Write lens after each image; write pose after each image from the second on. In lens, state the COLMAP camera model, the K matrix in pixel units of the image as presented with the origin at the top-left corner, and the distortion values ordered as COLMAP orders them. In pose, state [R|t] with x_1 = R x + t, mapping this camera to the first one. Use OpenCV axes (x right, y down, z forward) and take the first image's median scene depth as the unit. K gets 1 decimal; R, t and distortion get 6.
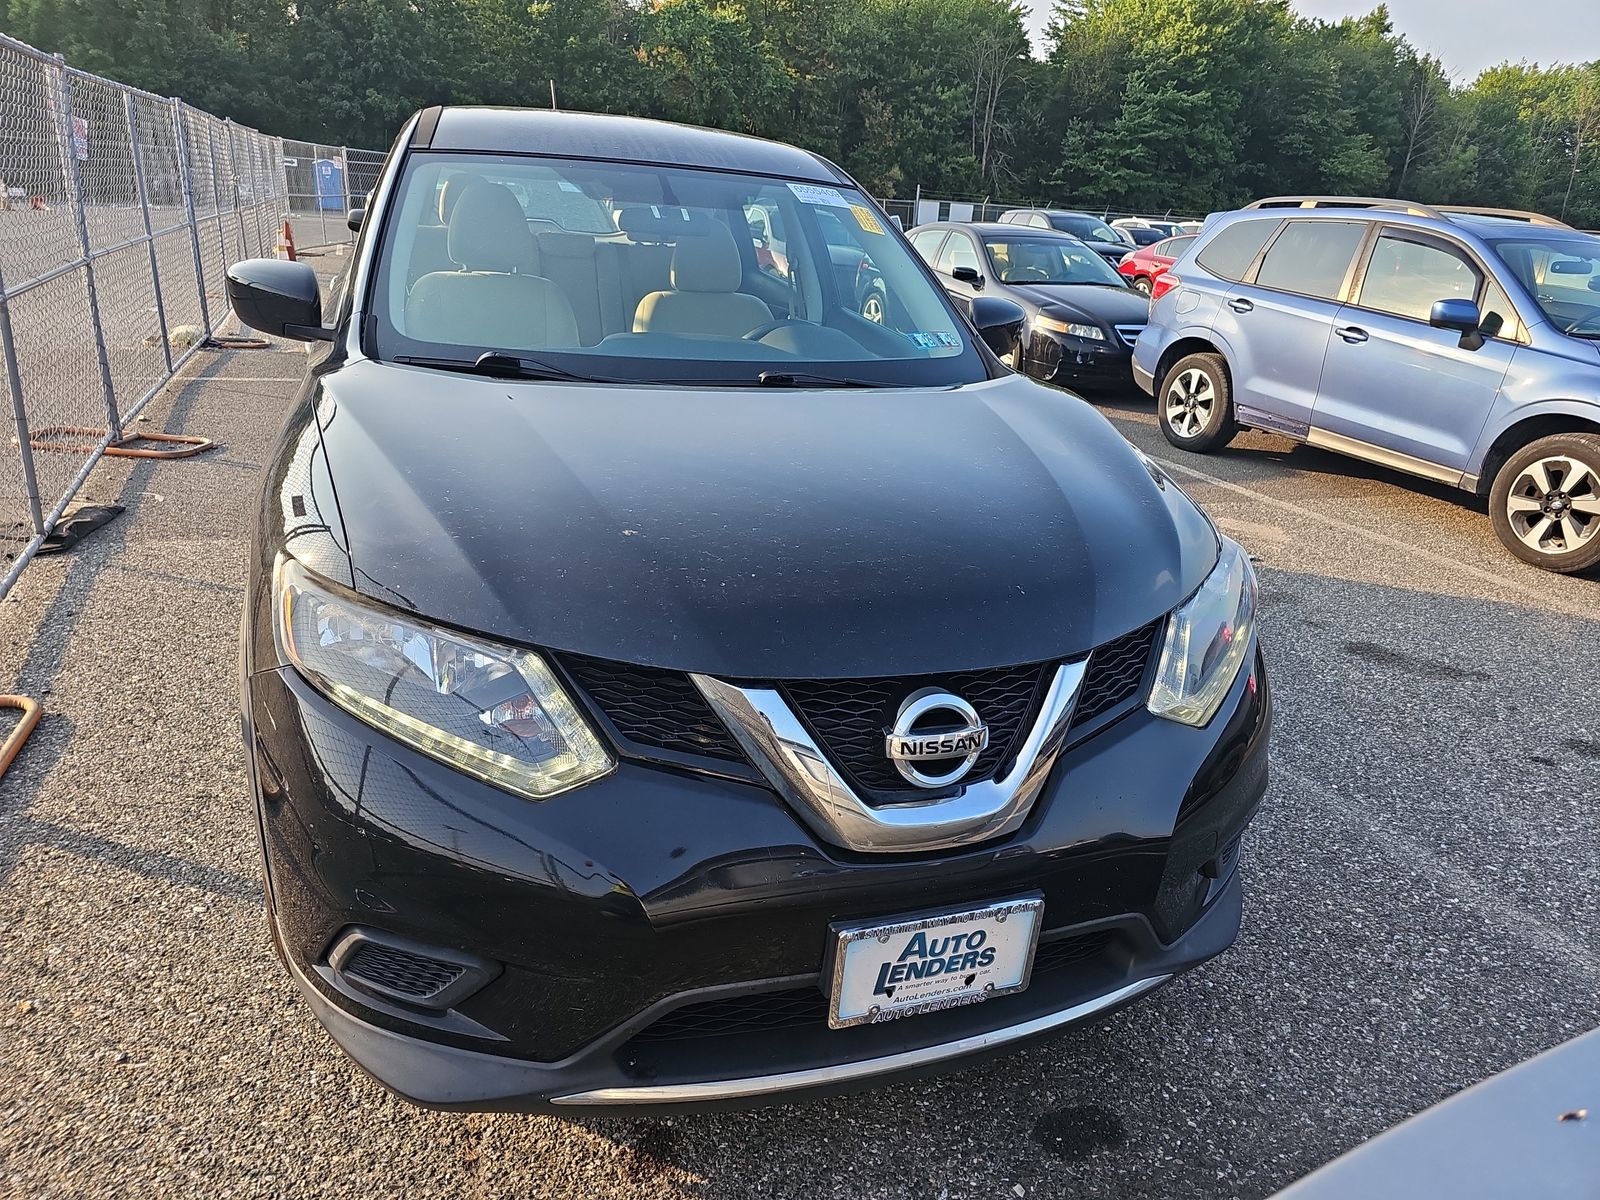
lens RADIAL K [[1027.4, 0, 811.9], [0, 1027.4, 585.6], [0, 0, 1]] dist [0.043372, -0.038184]
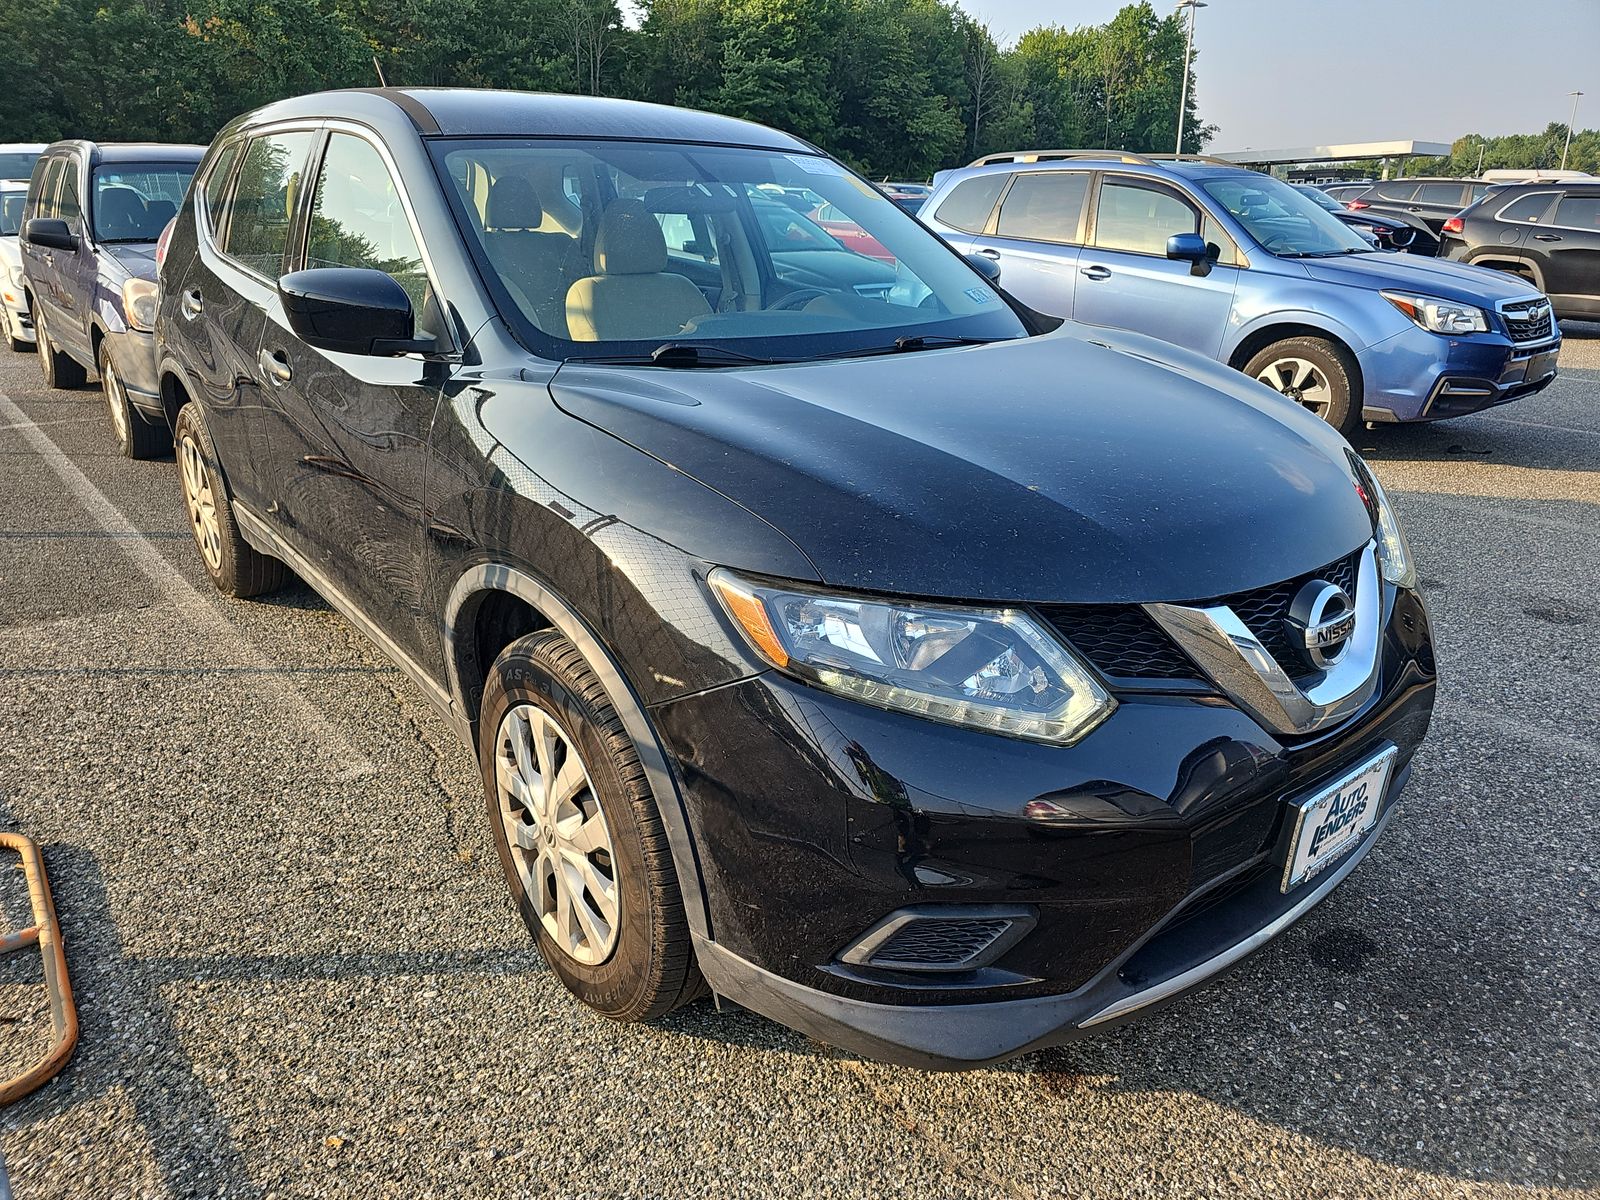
lens RADIAL K [[1027.4, 0, 811.9], [0, 1027.4, 585.6], [0, 0, 1]] dist [0.043372, -0.038184]
pose [[0.942704, -0.168294, 0.288074, -0.275991], [0.161622, 0.985734, 0.046973, -0.015448], [-0.291869, 0.002278, 0.956456, 0.024601]]
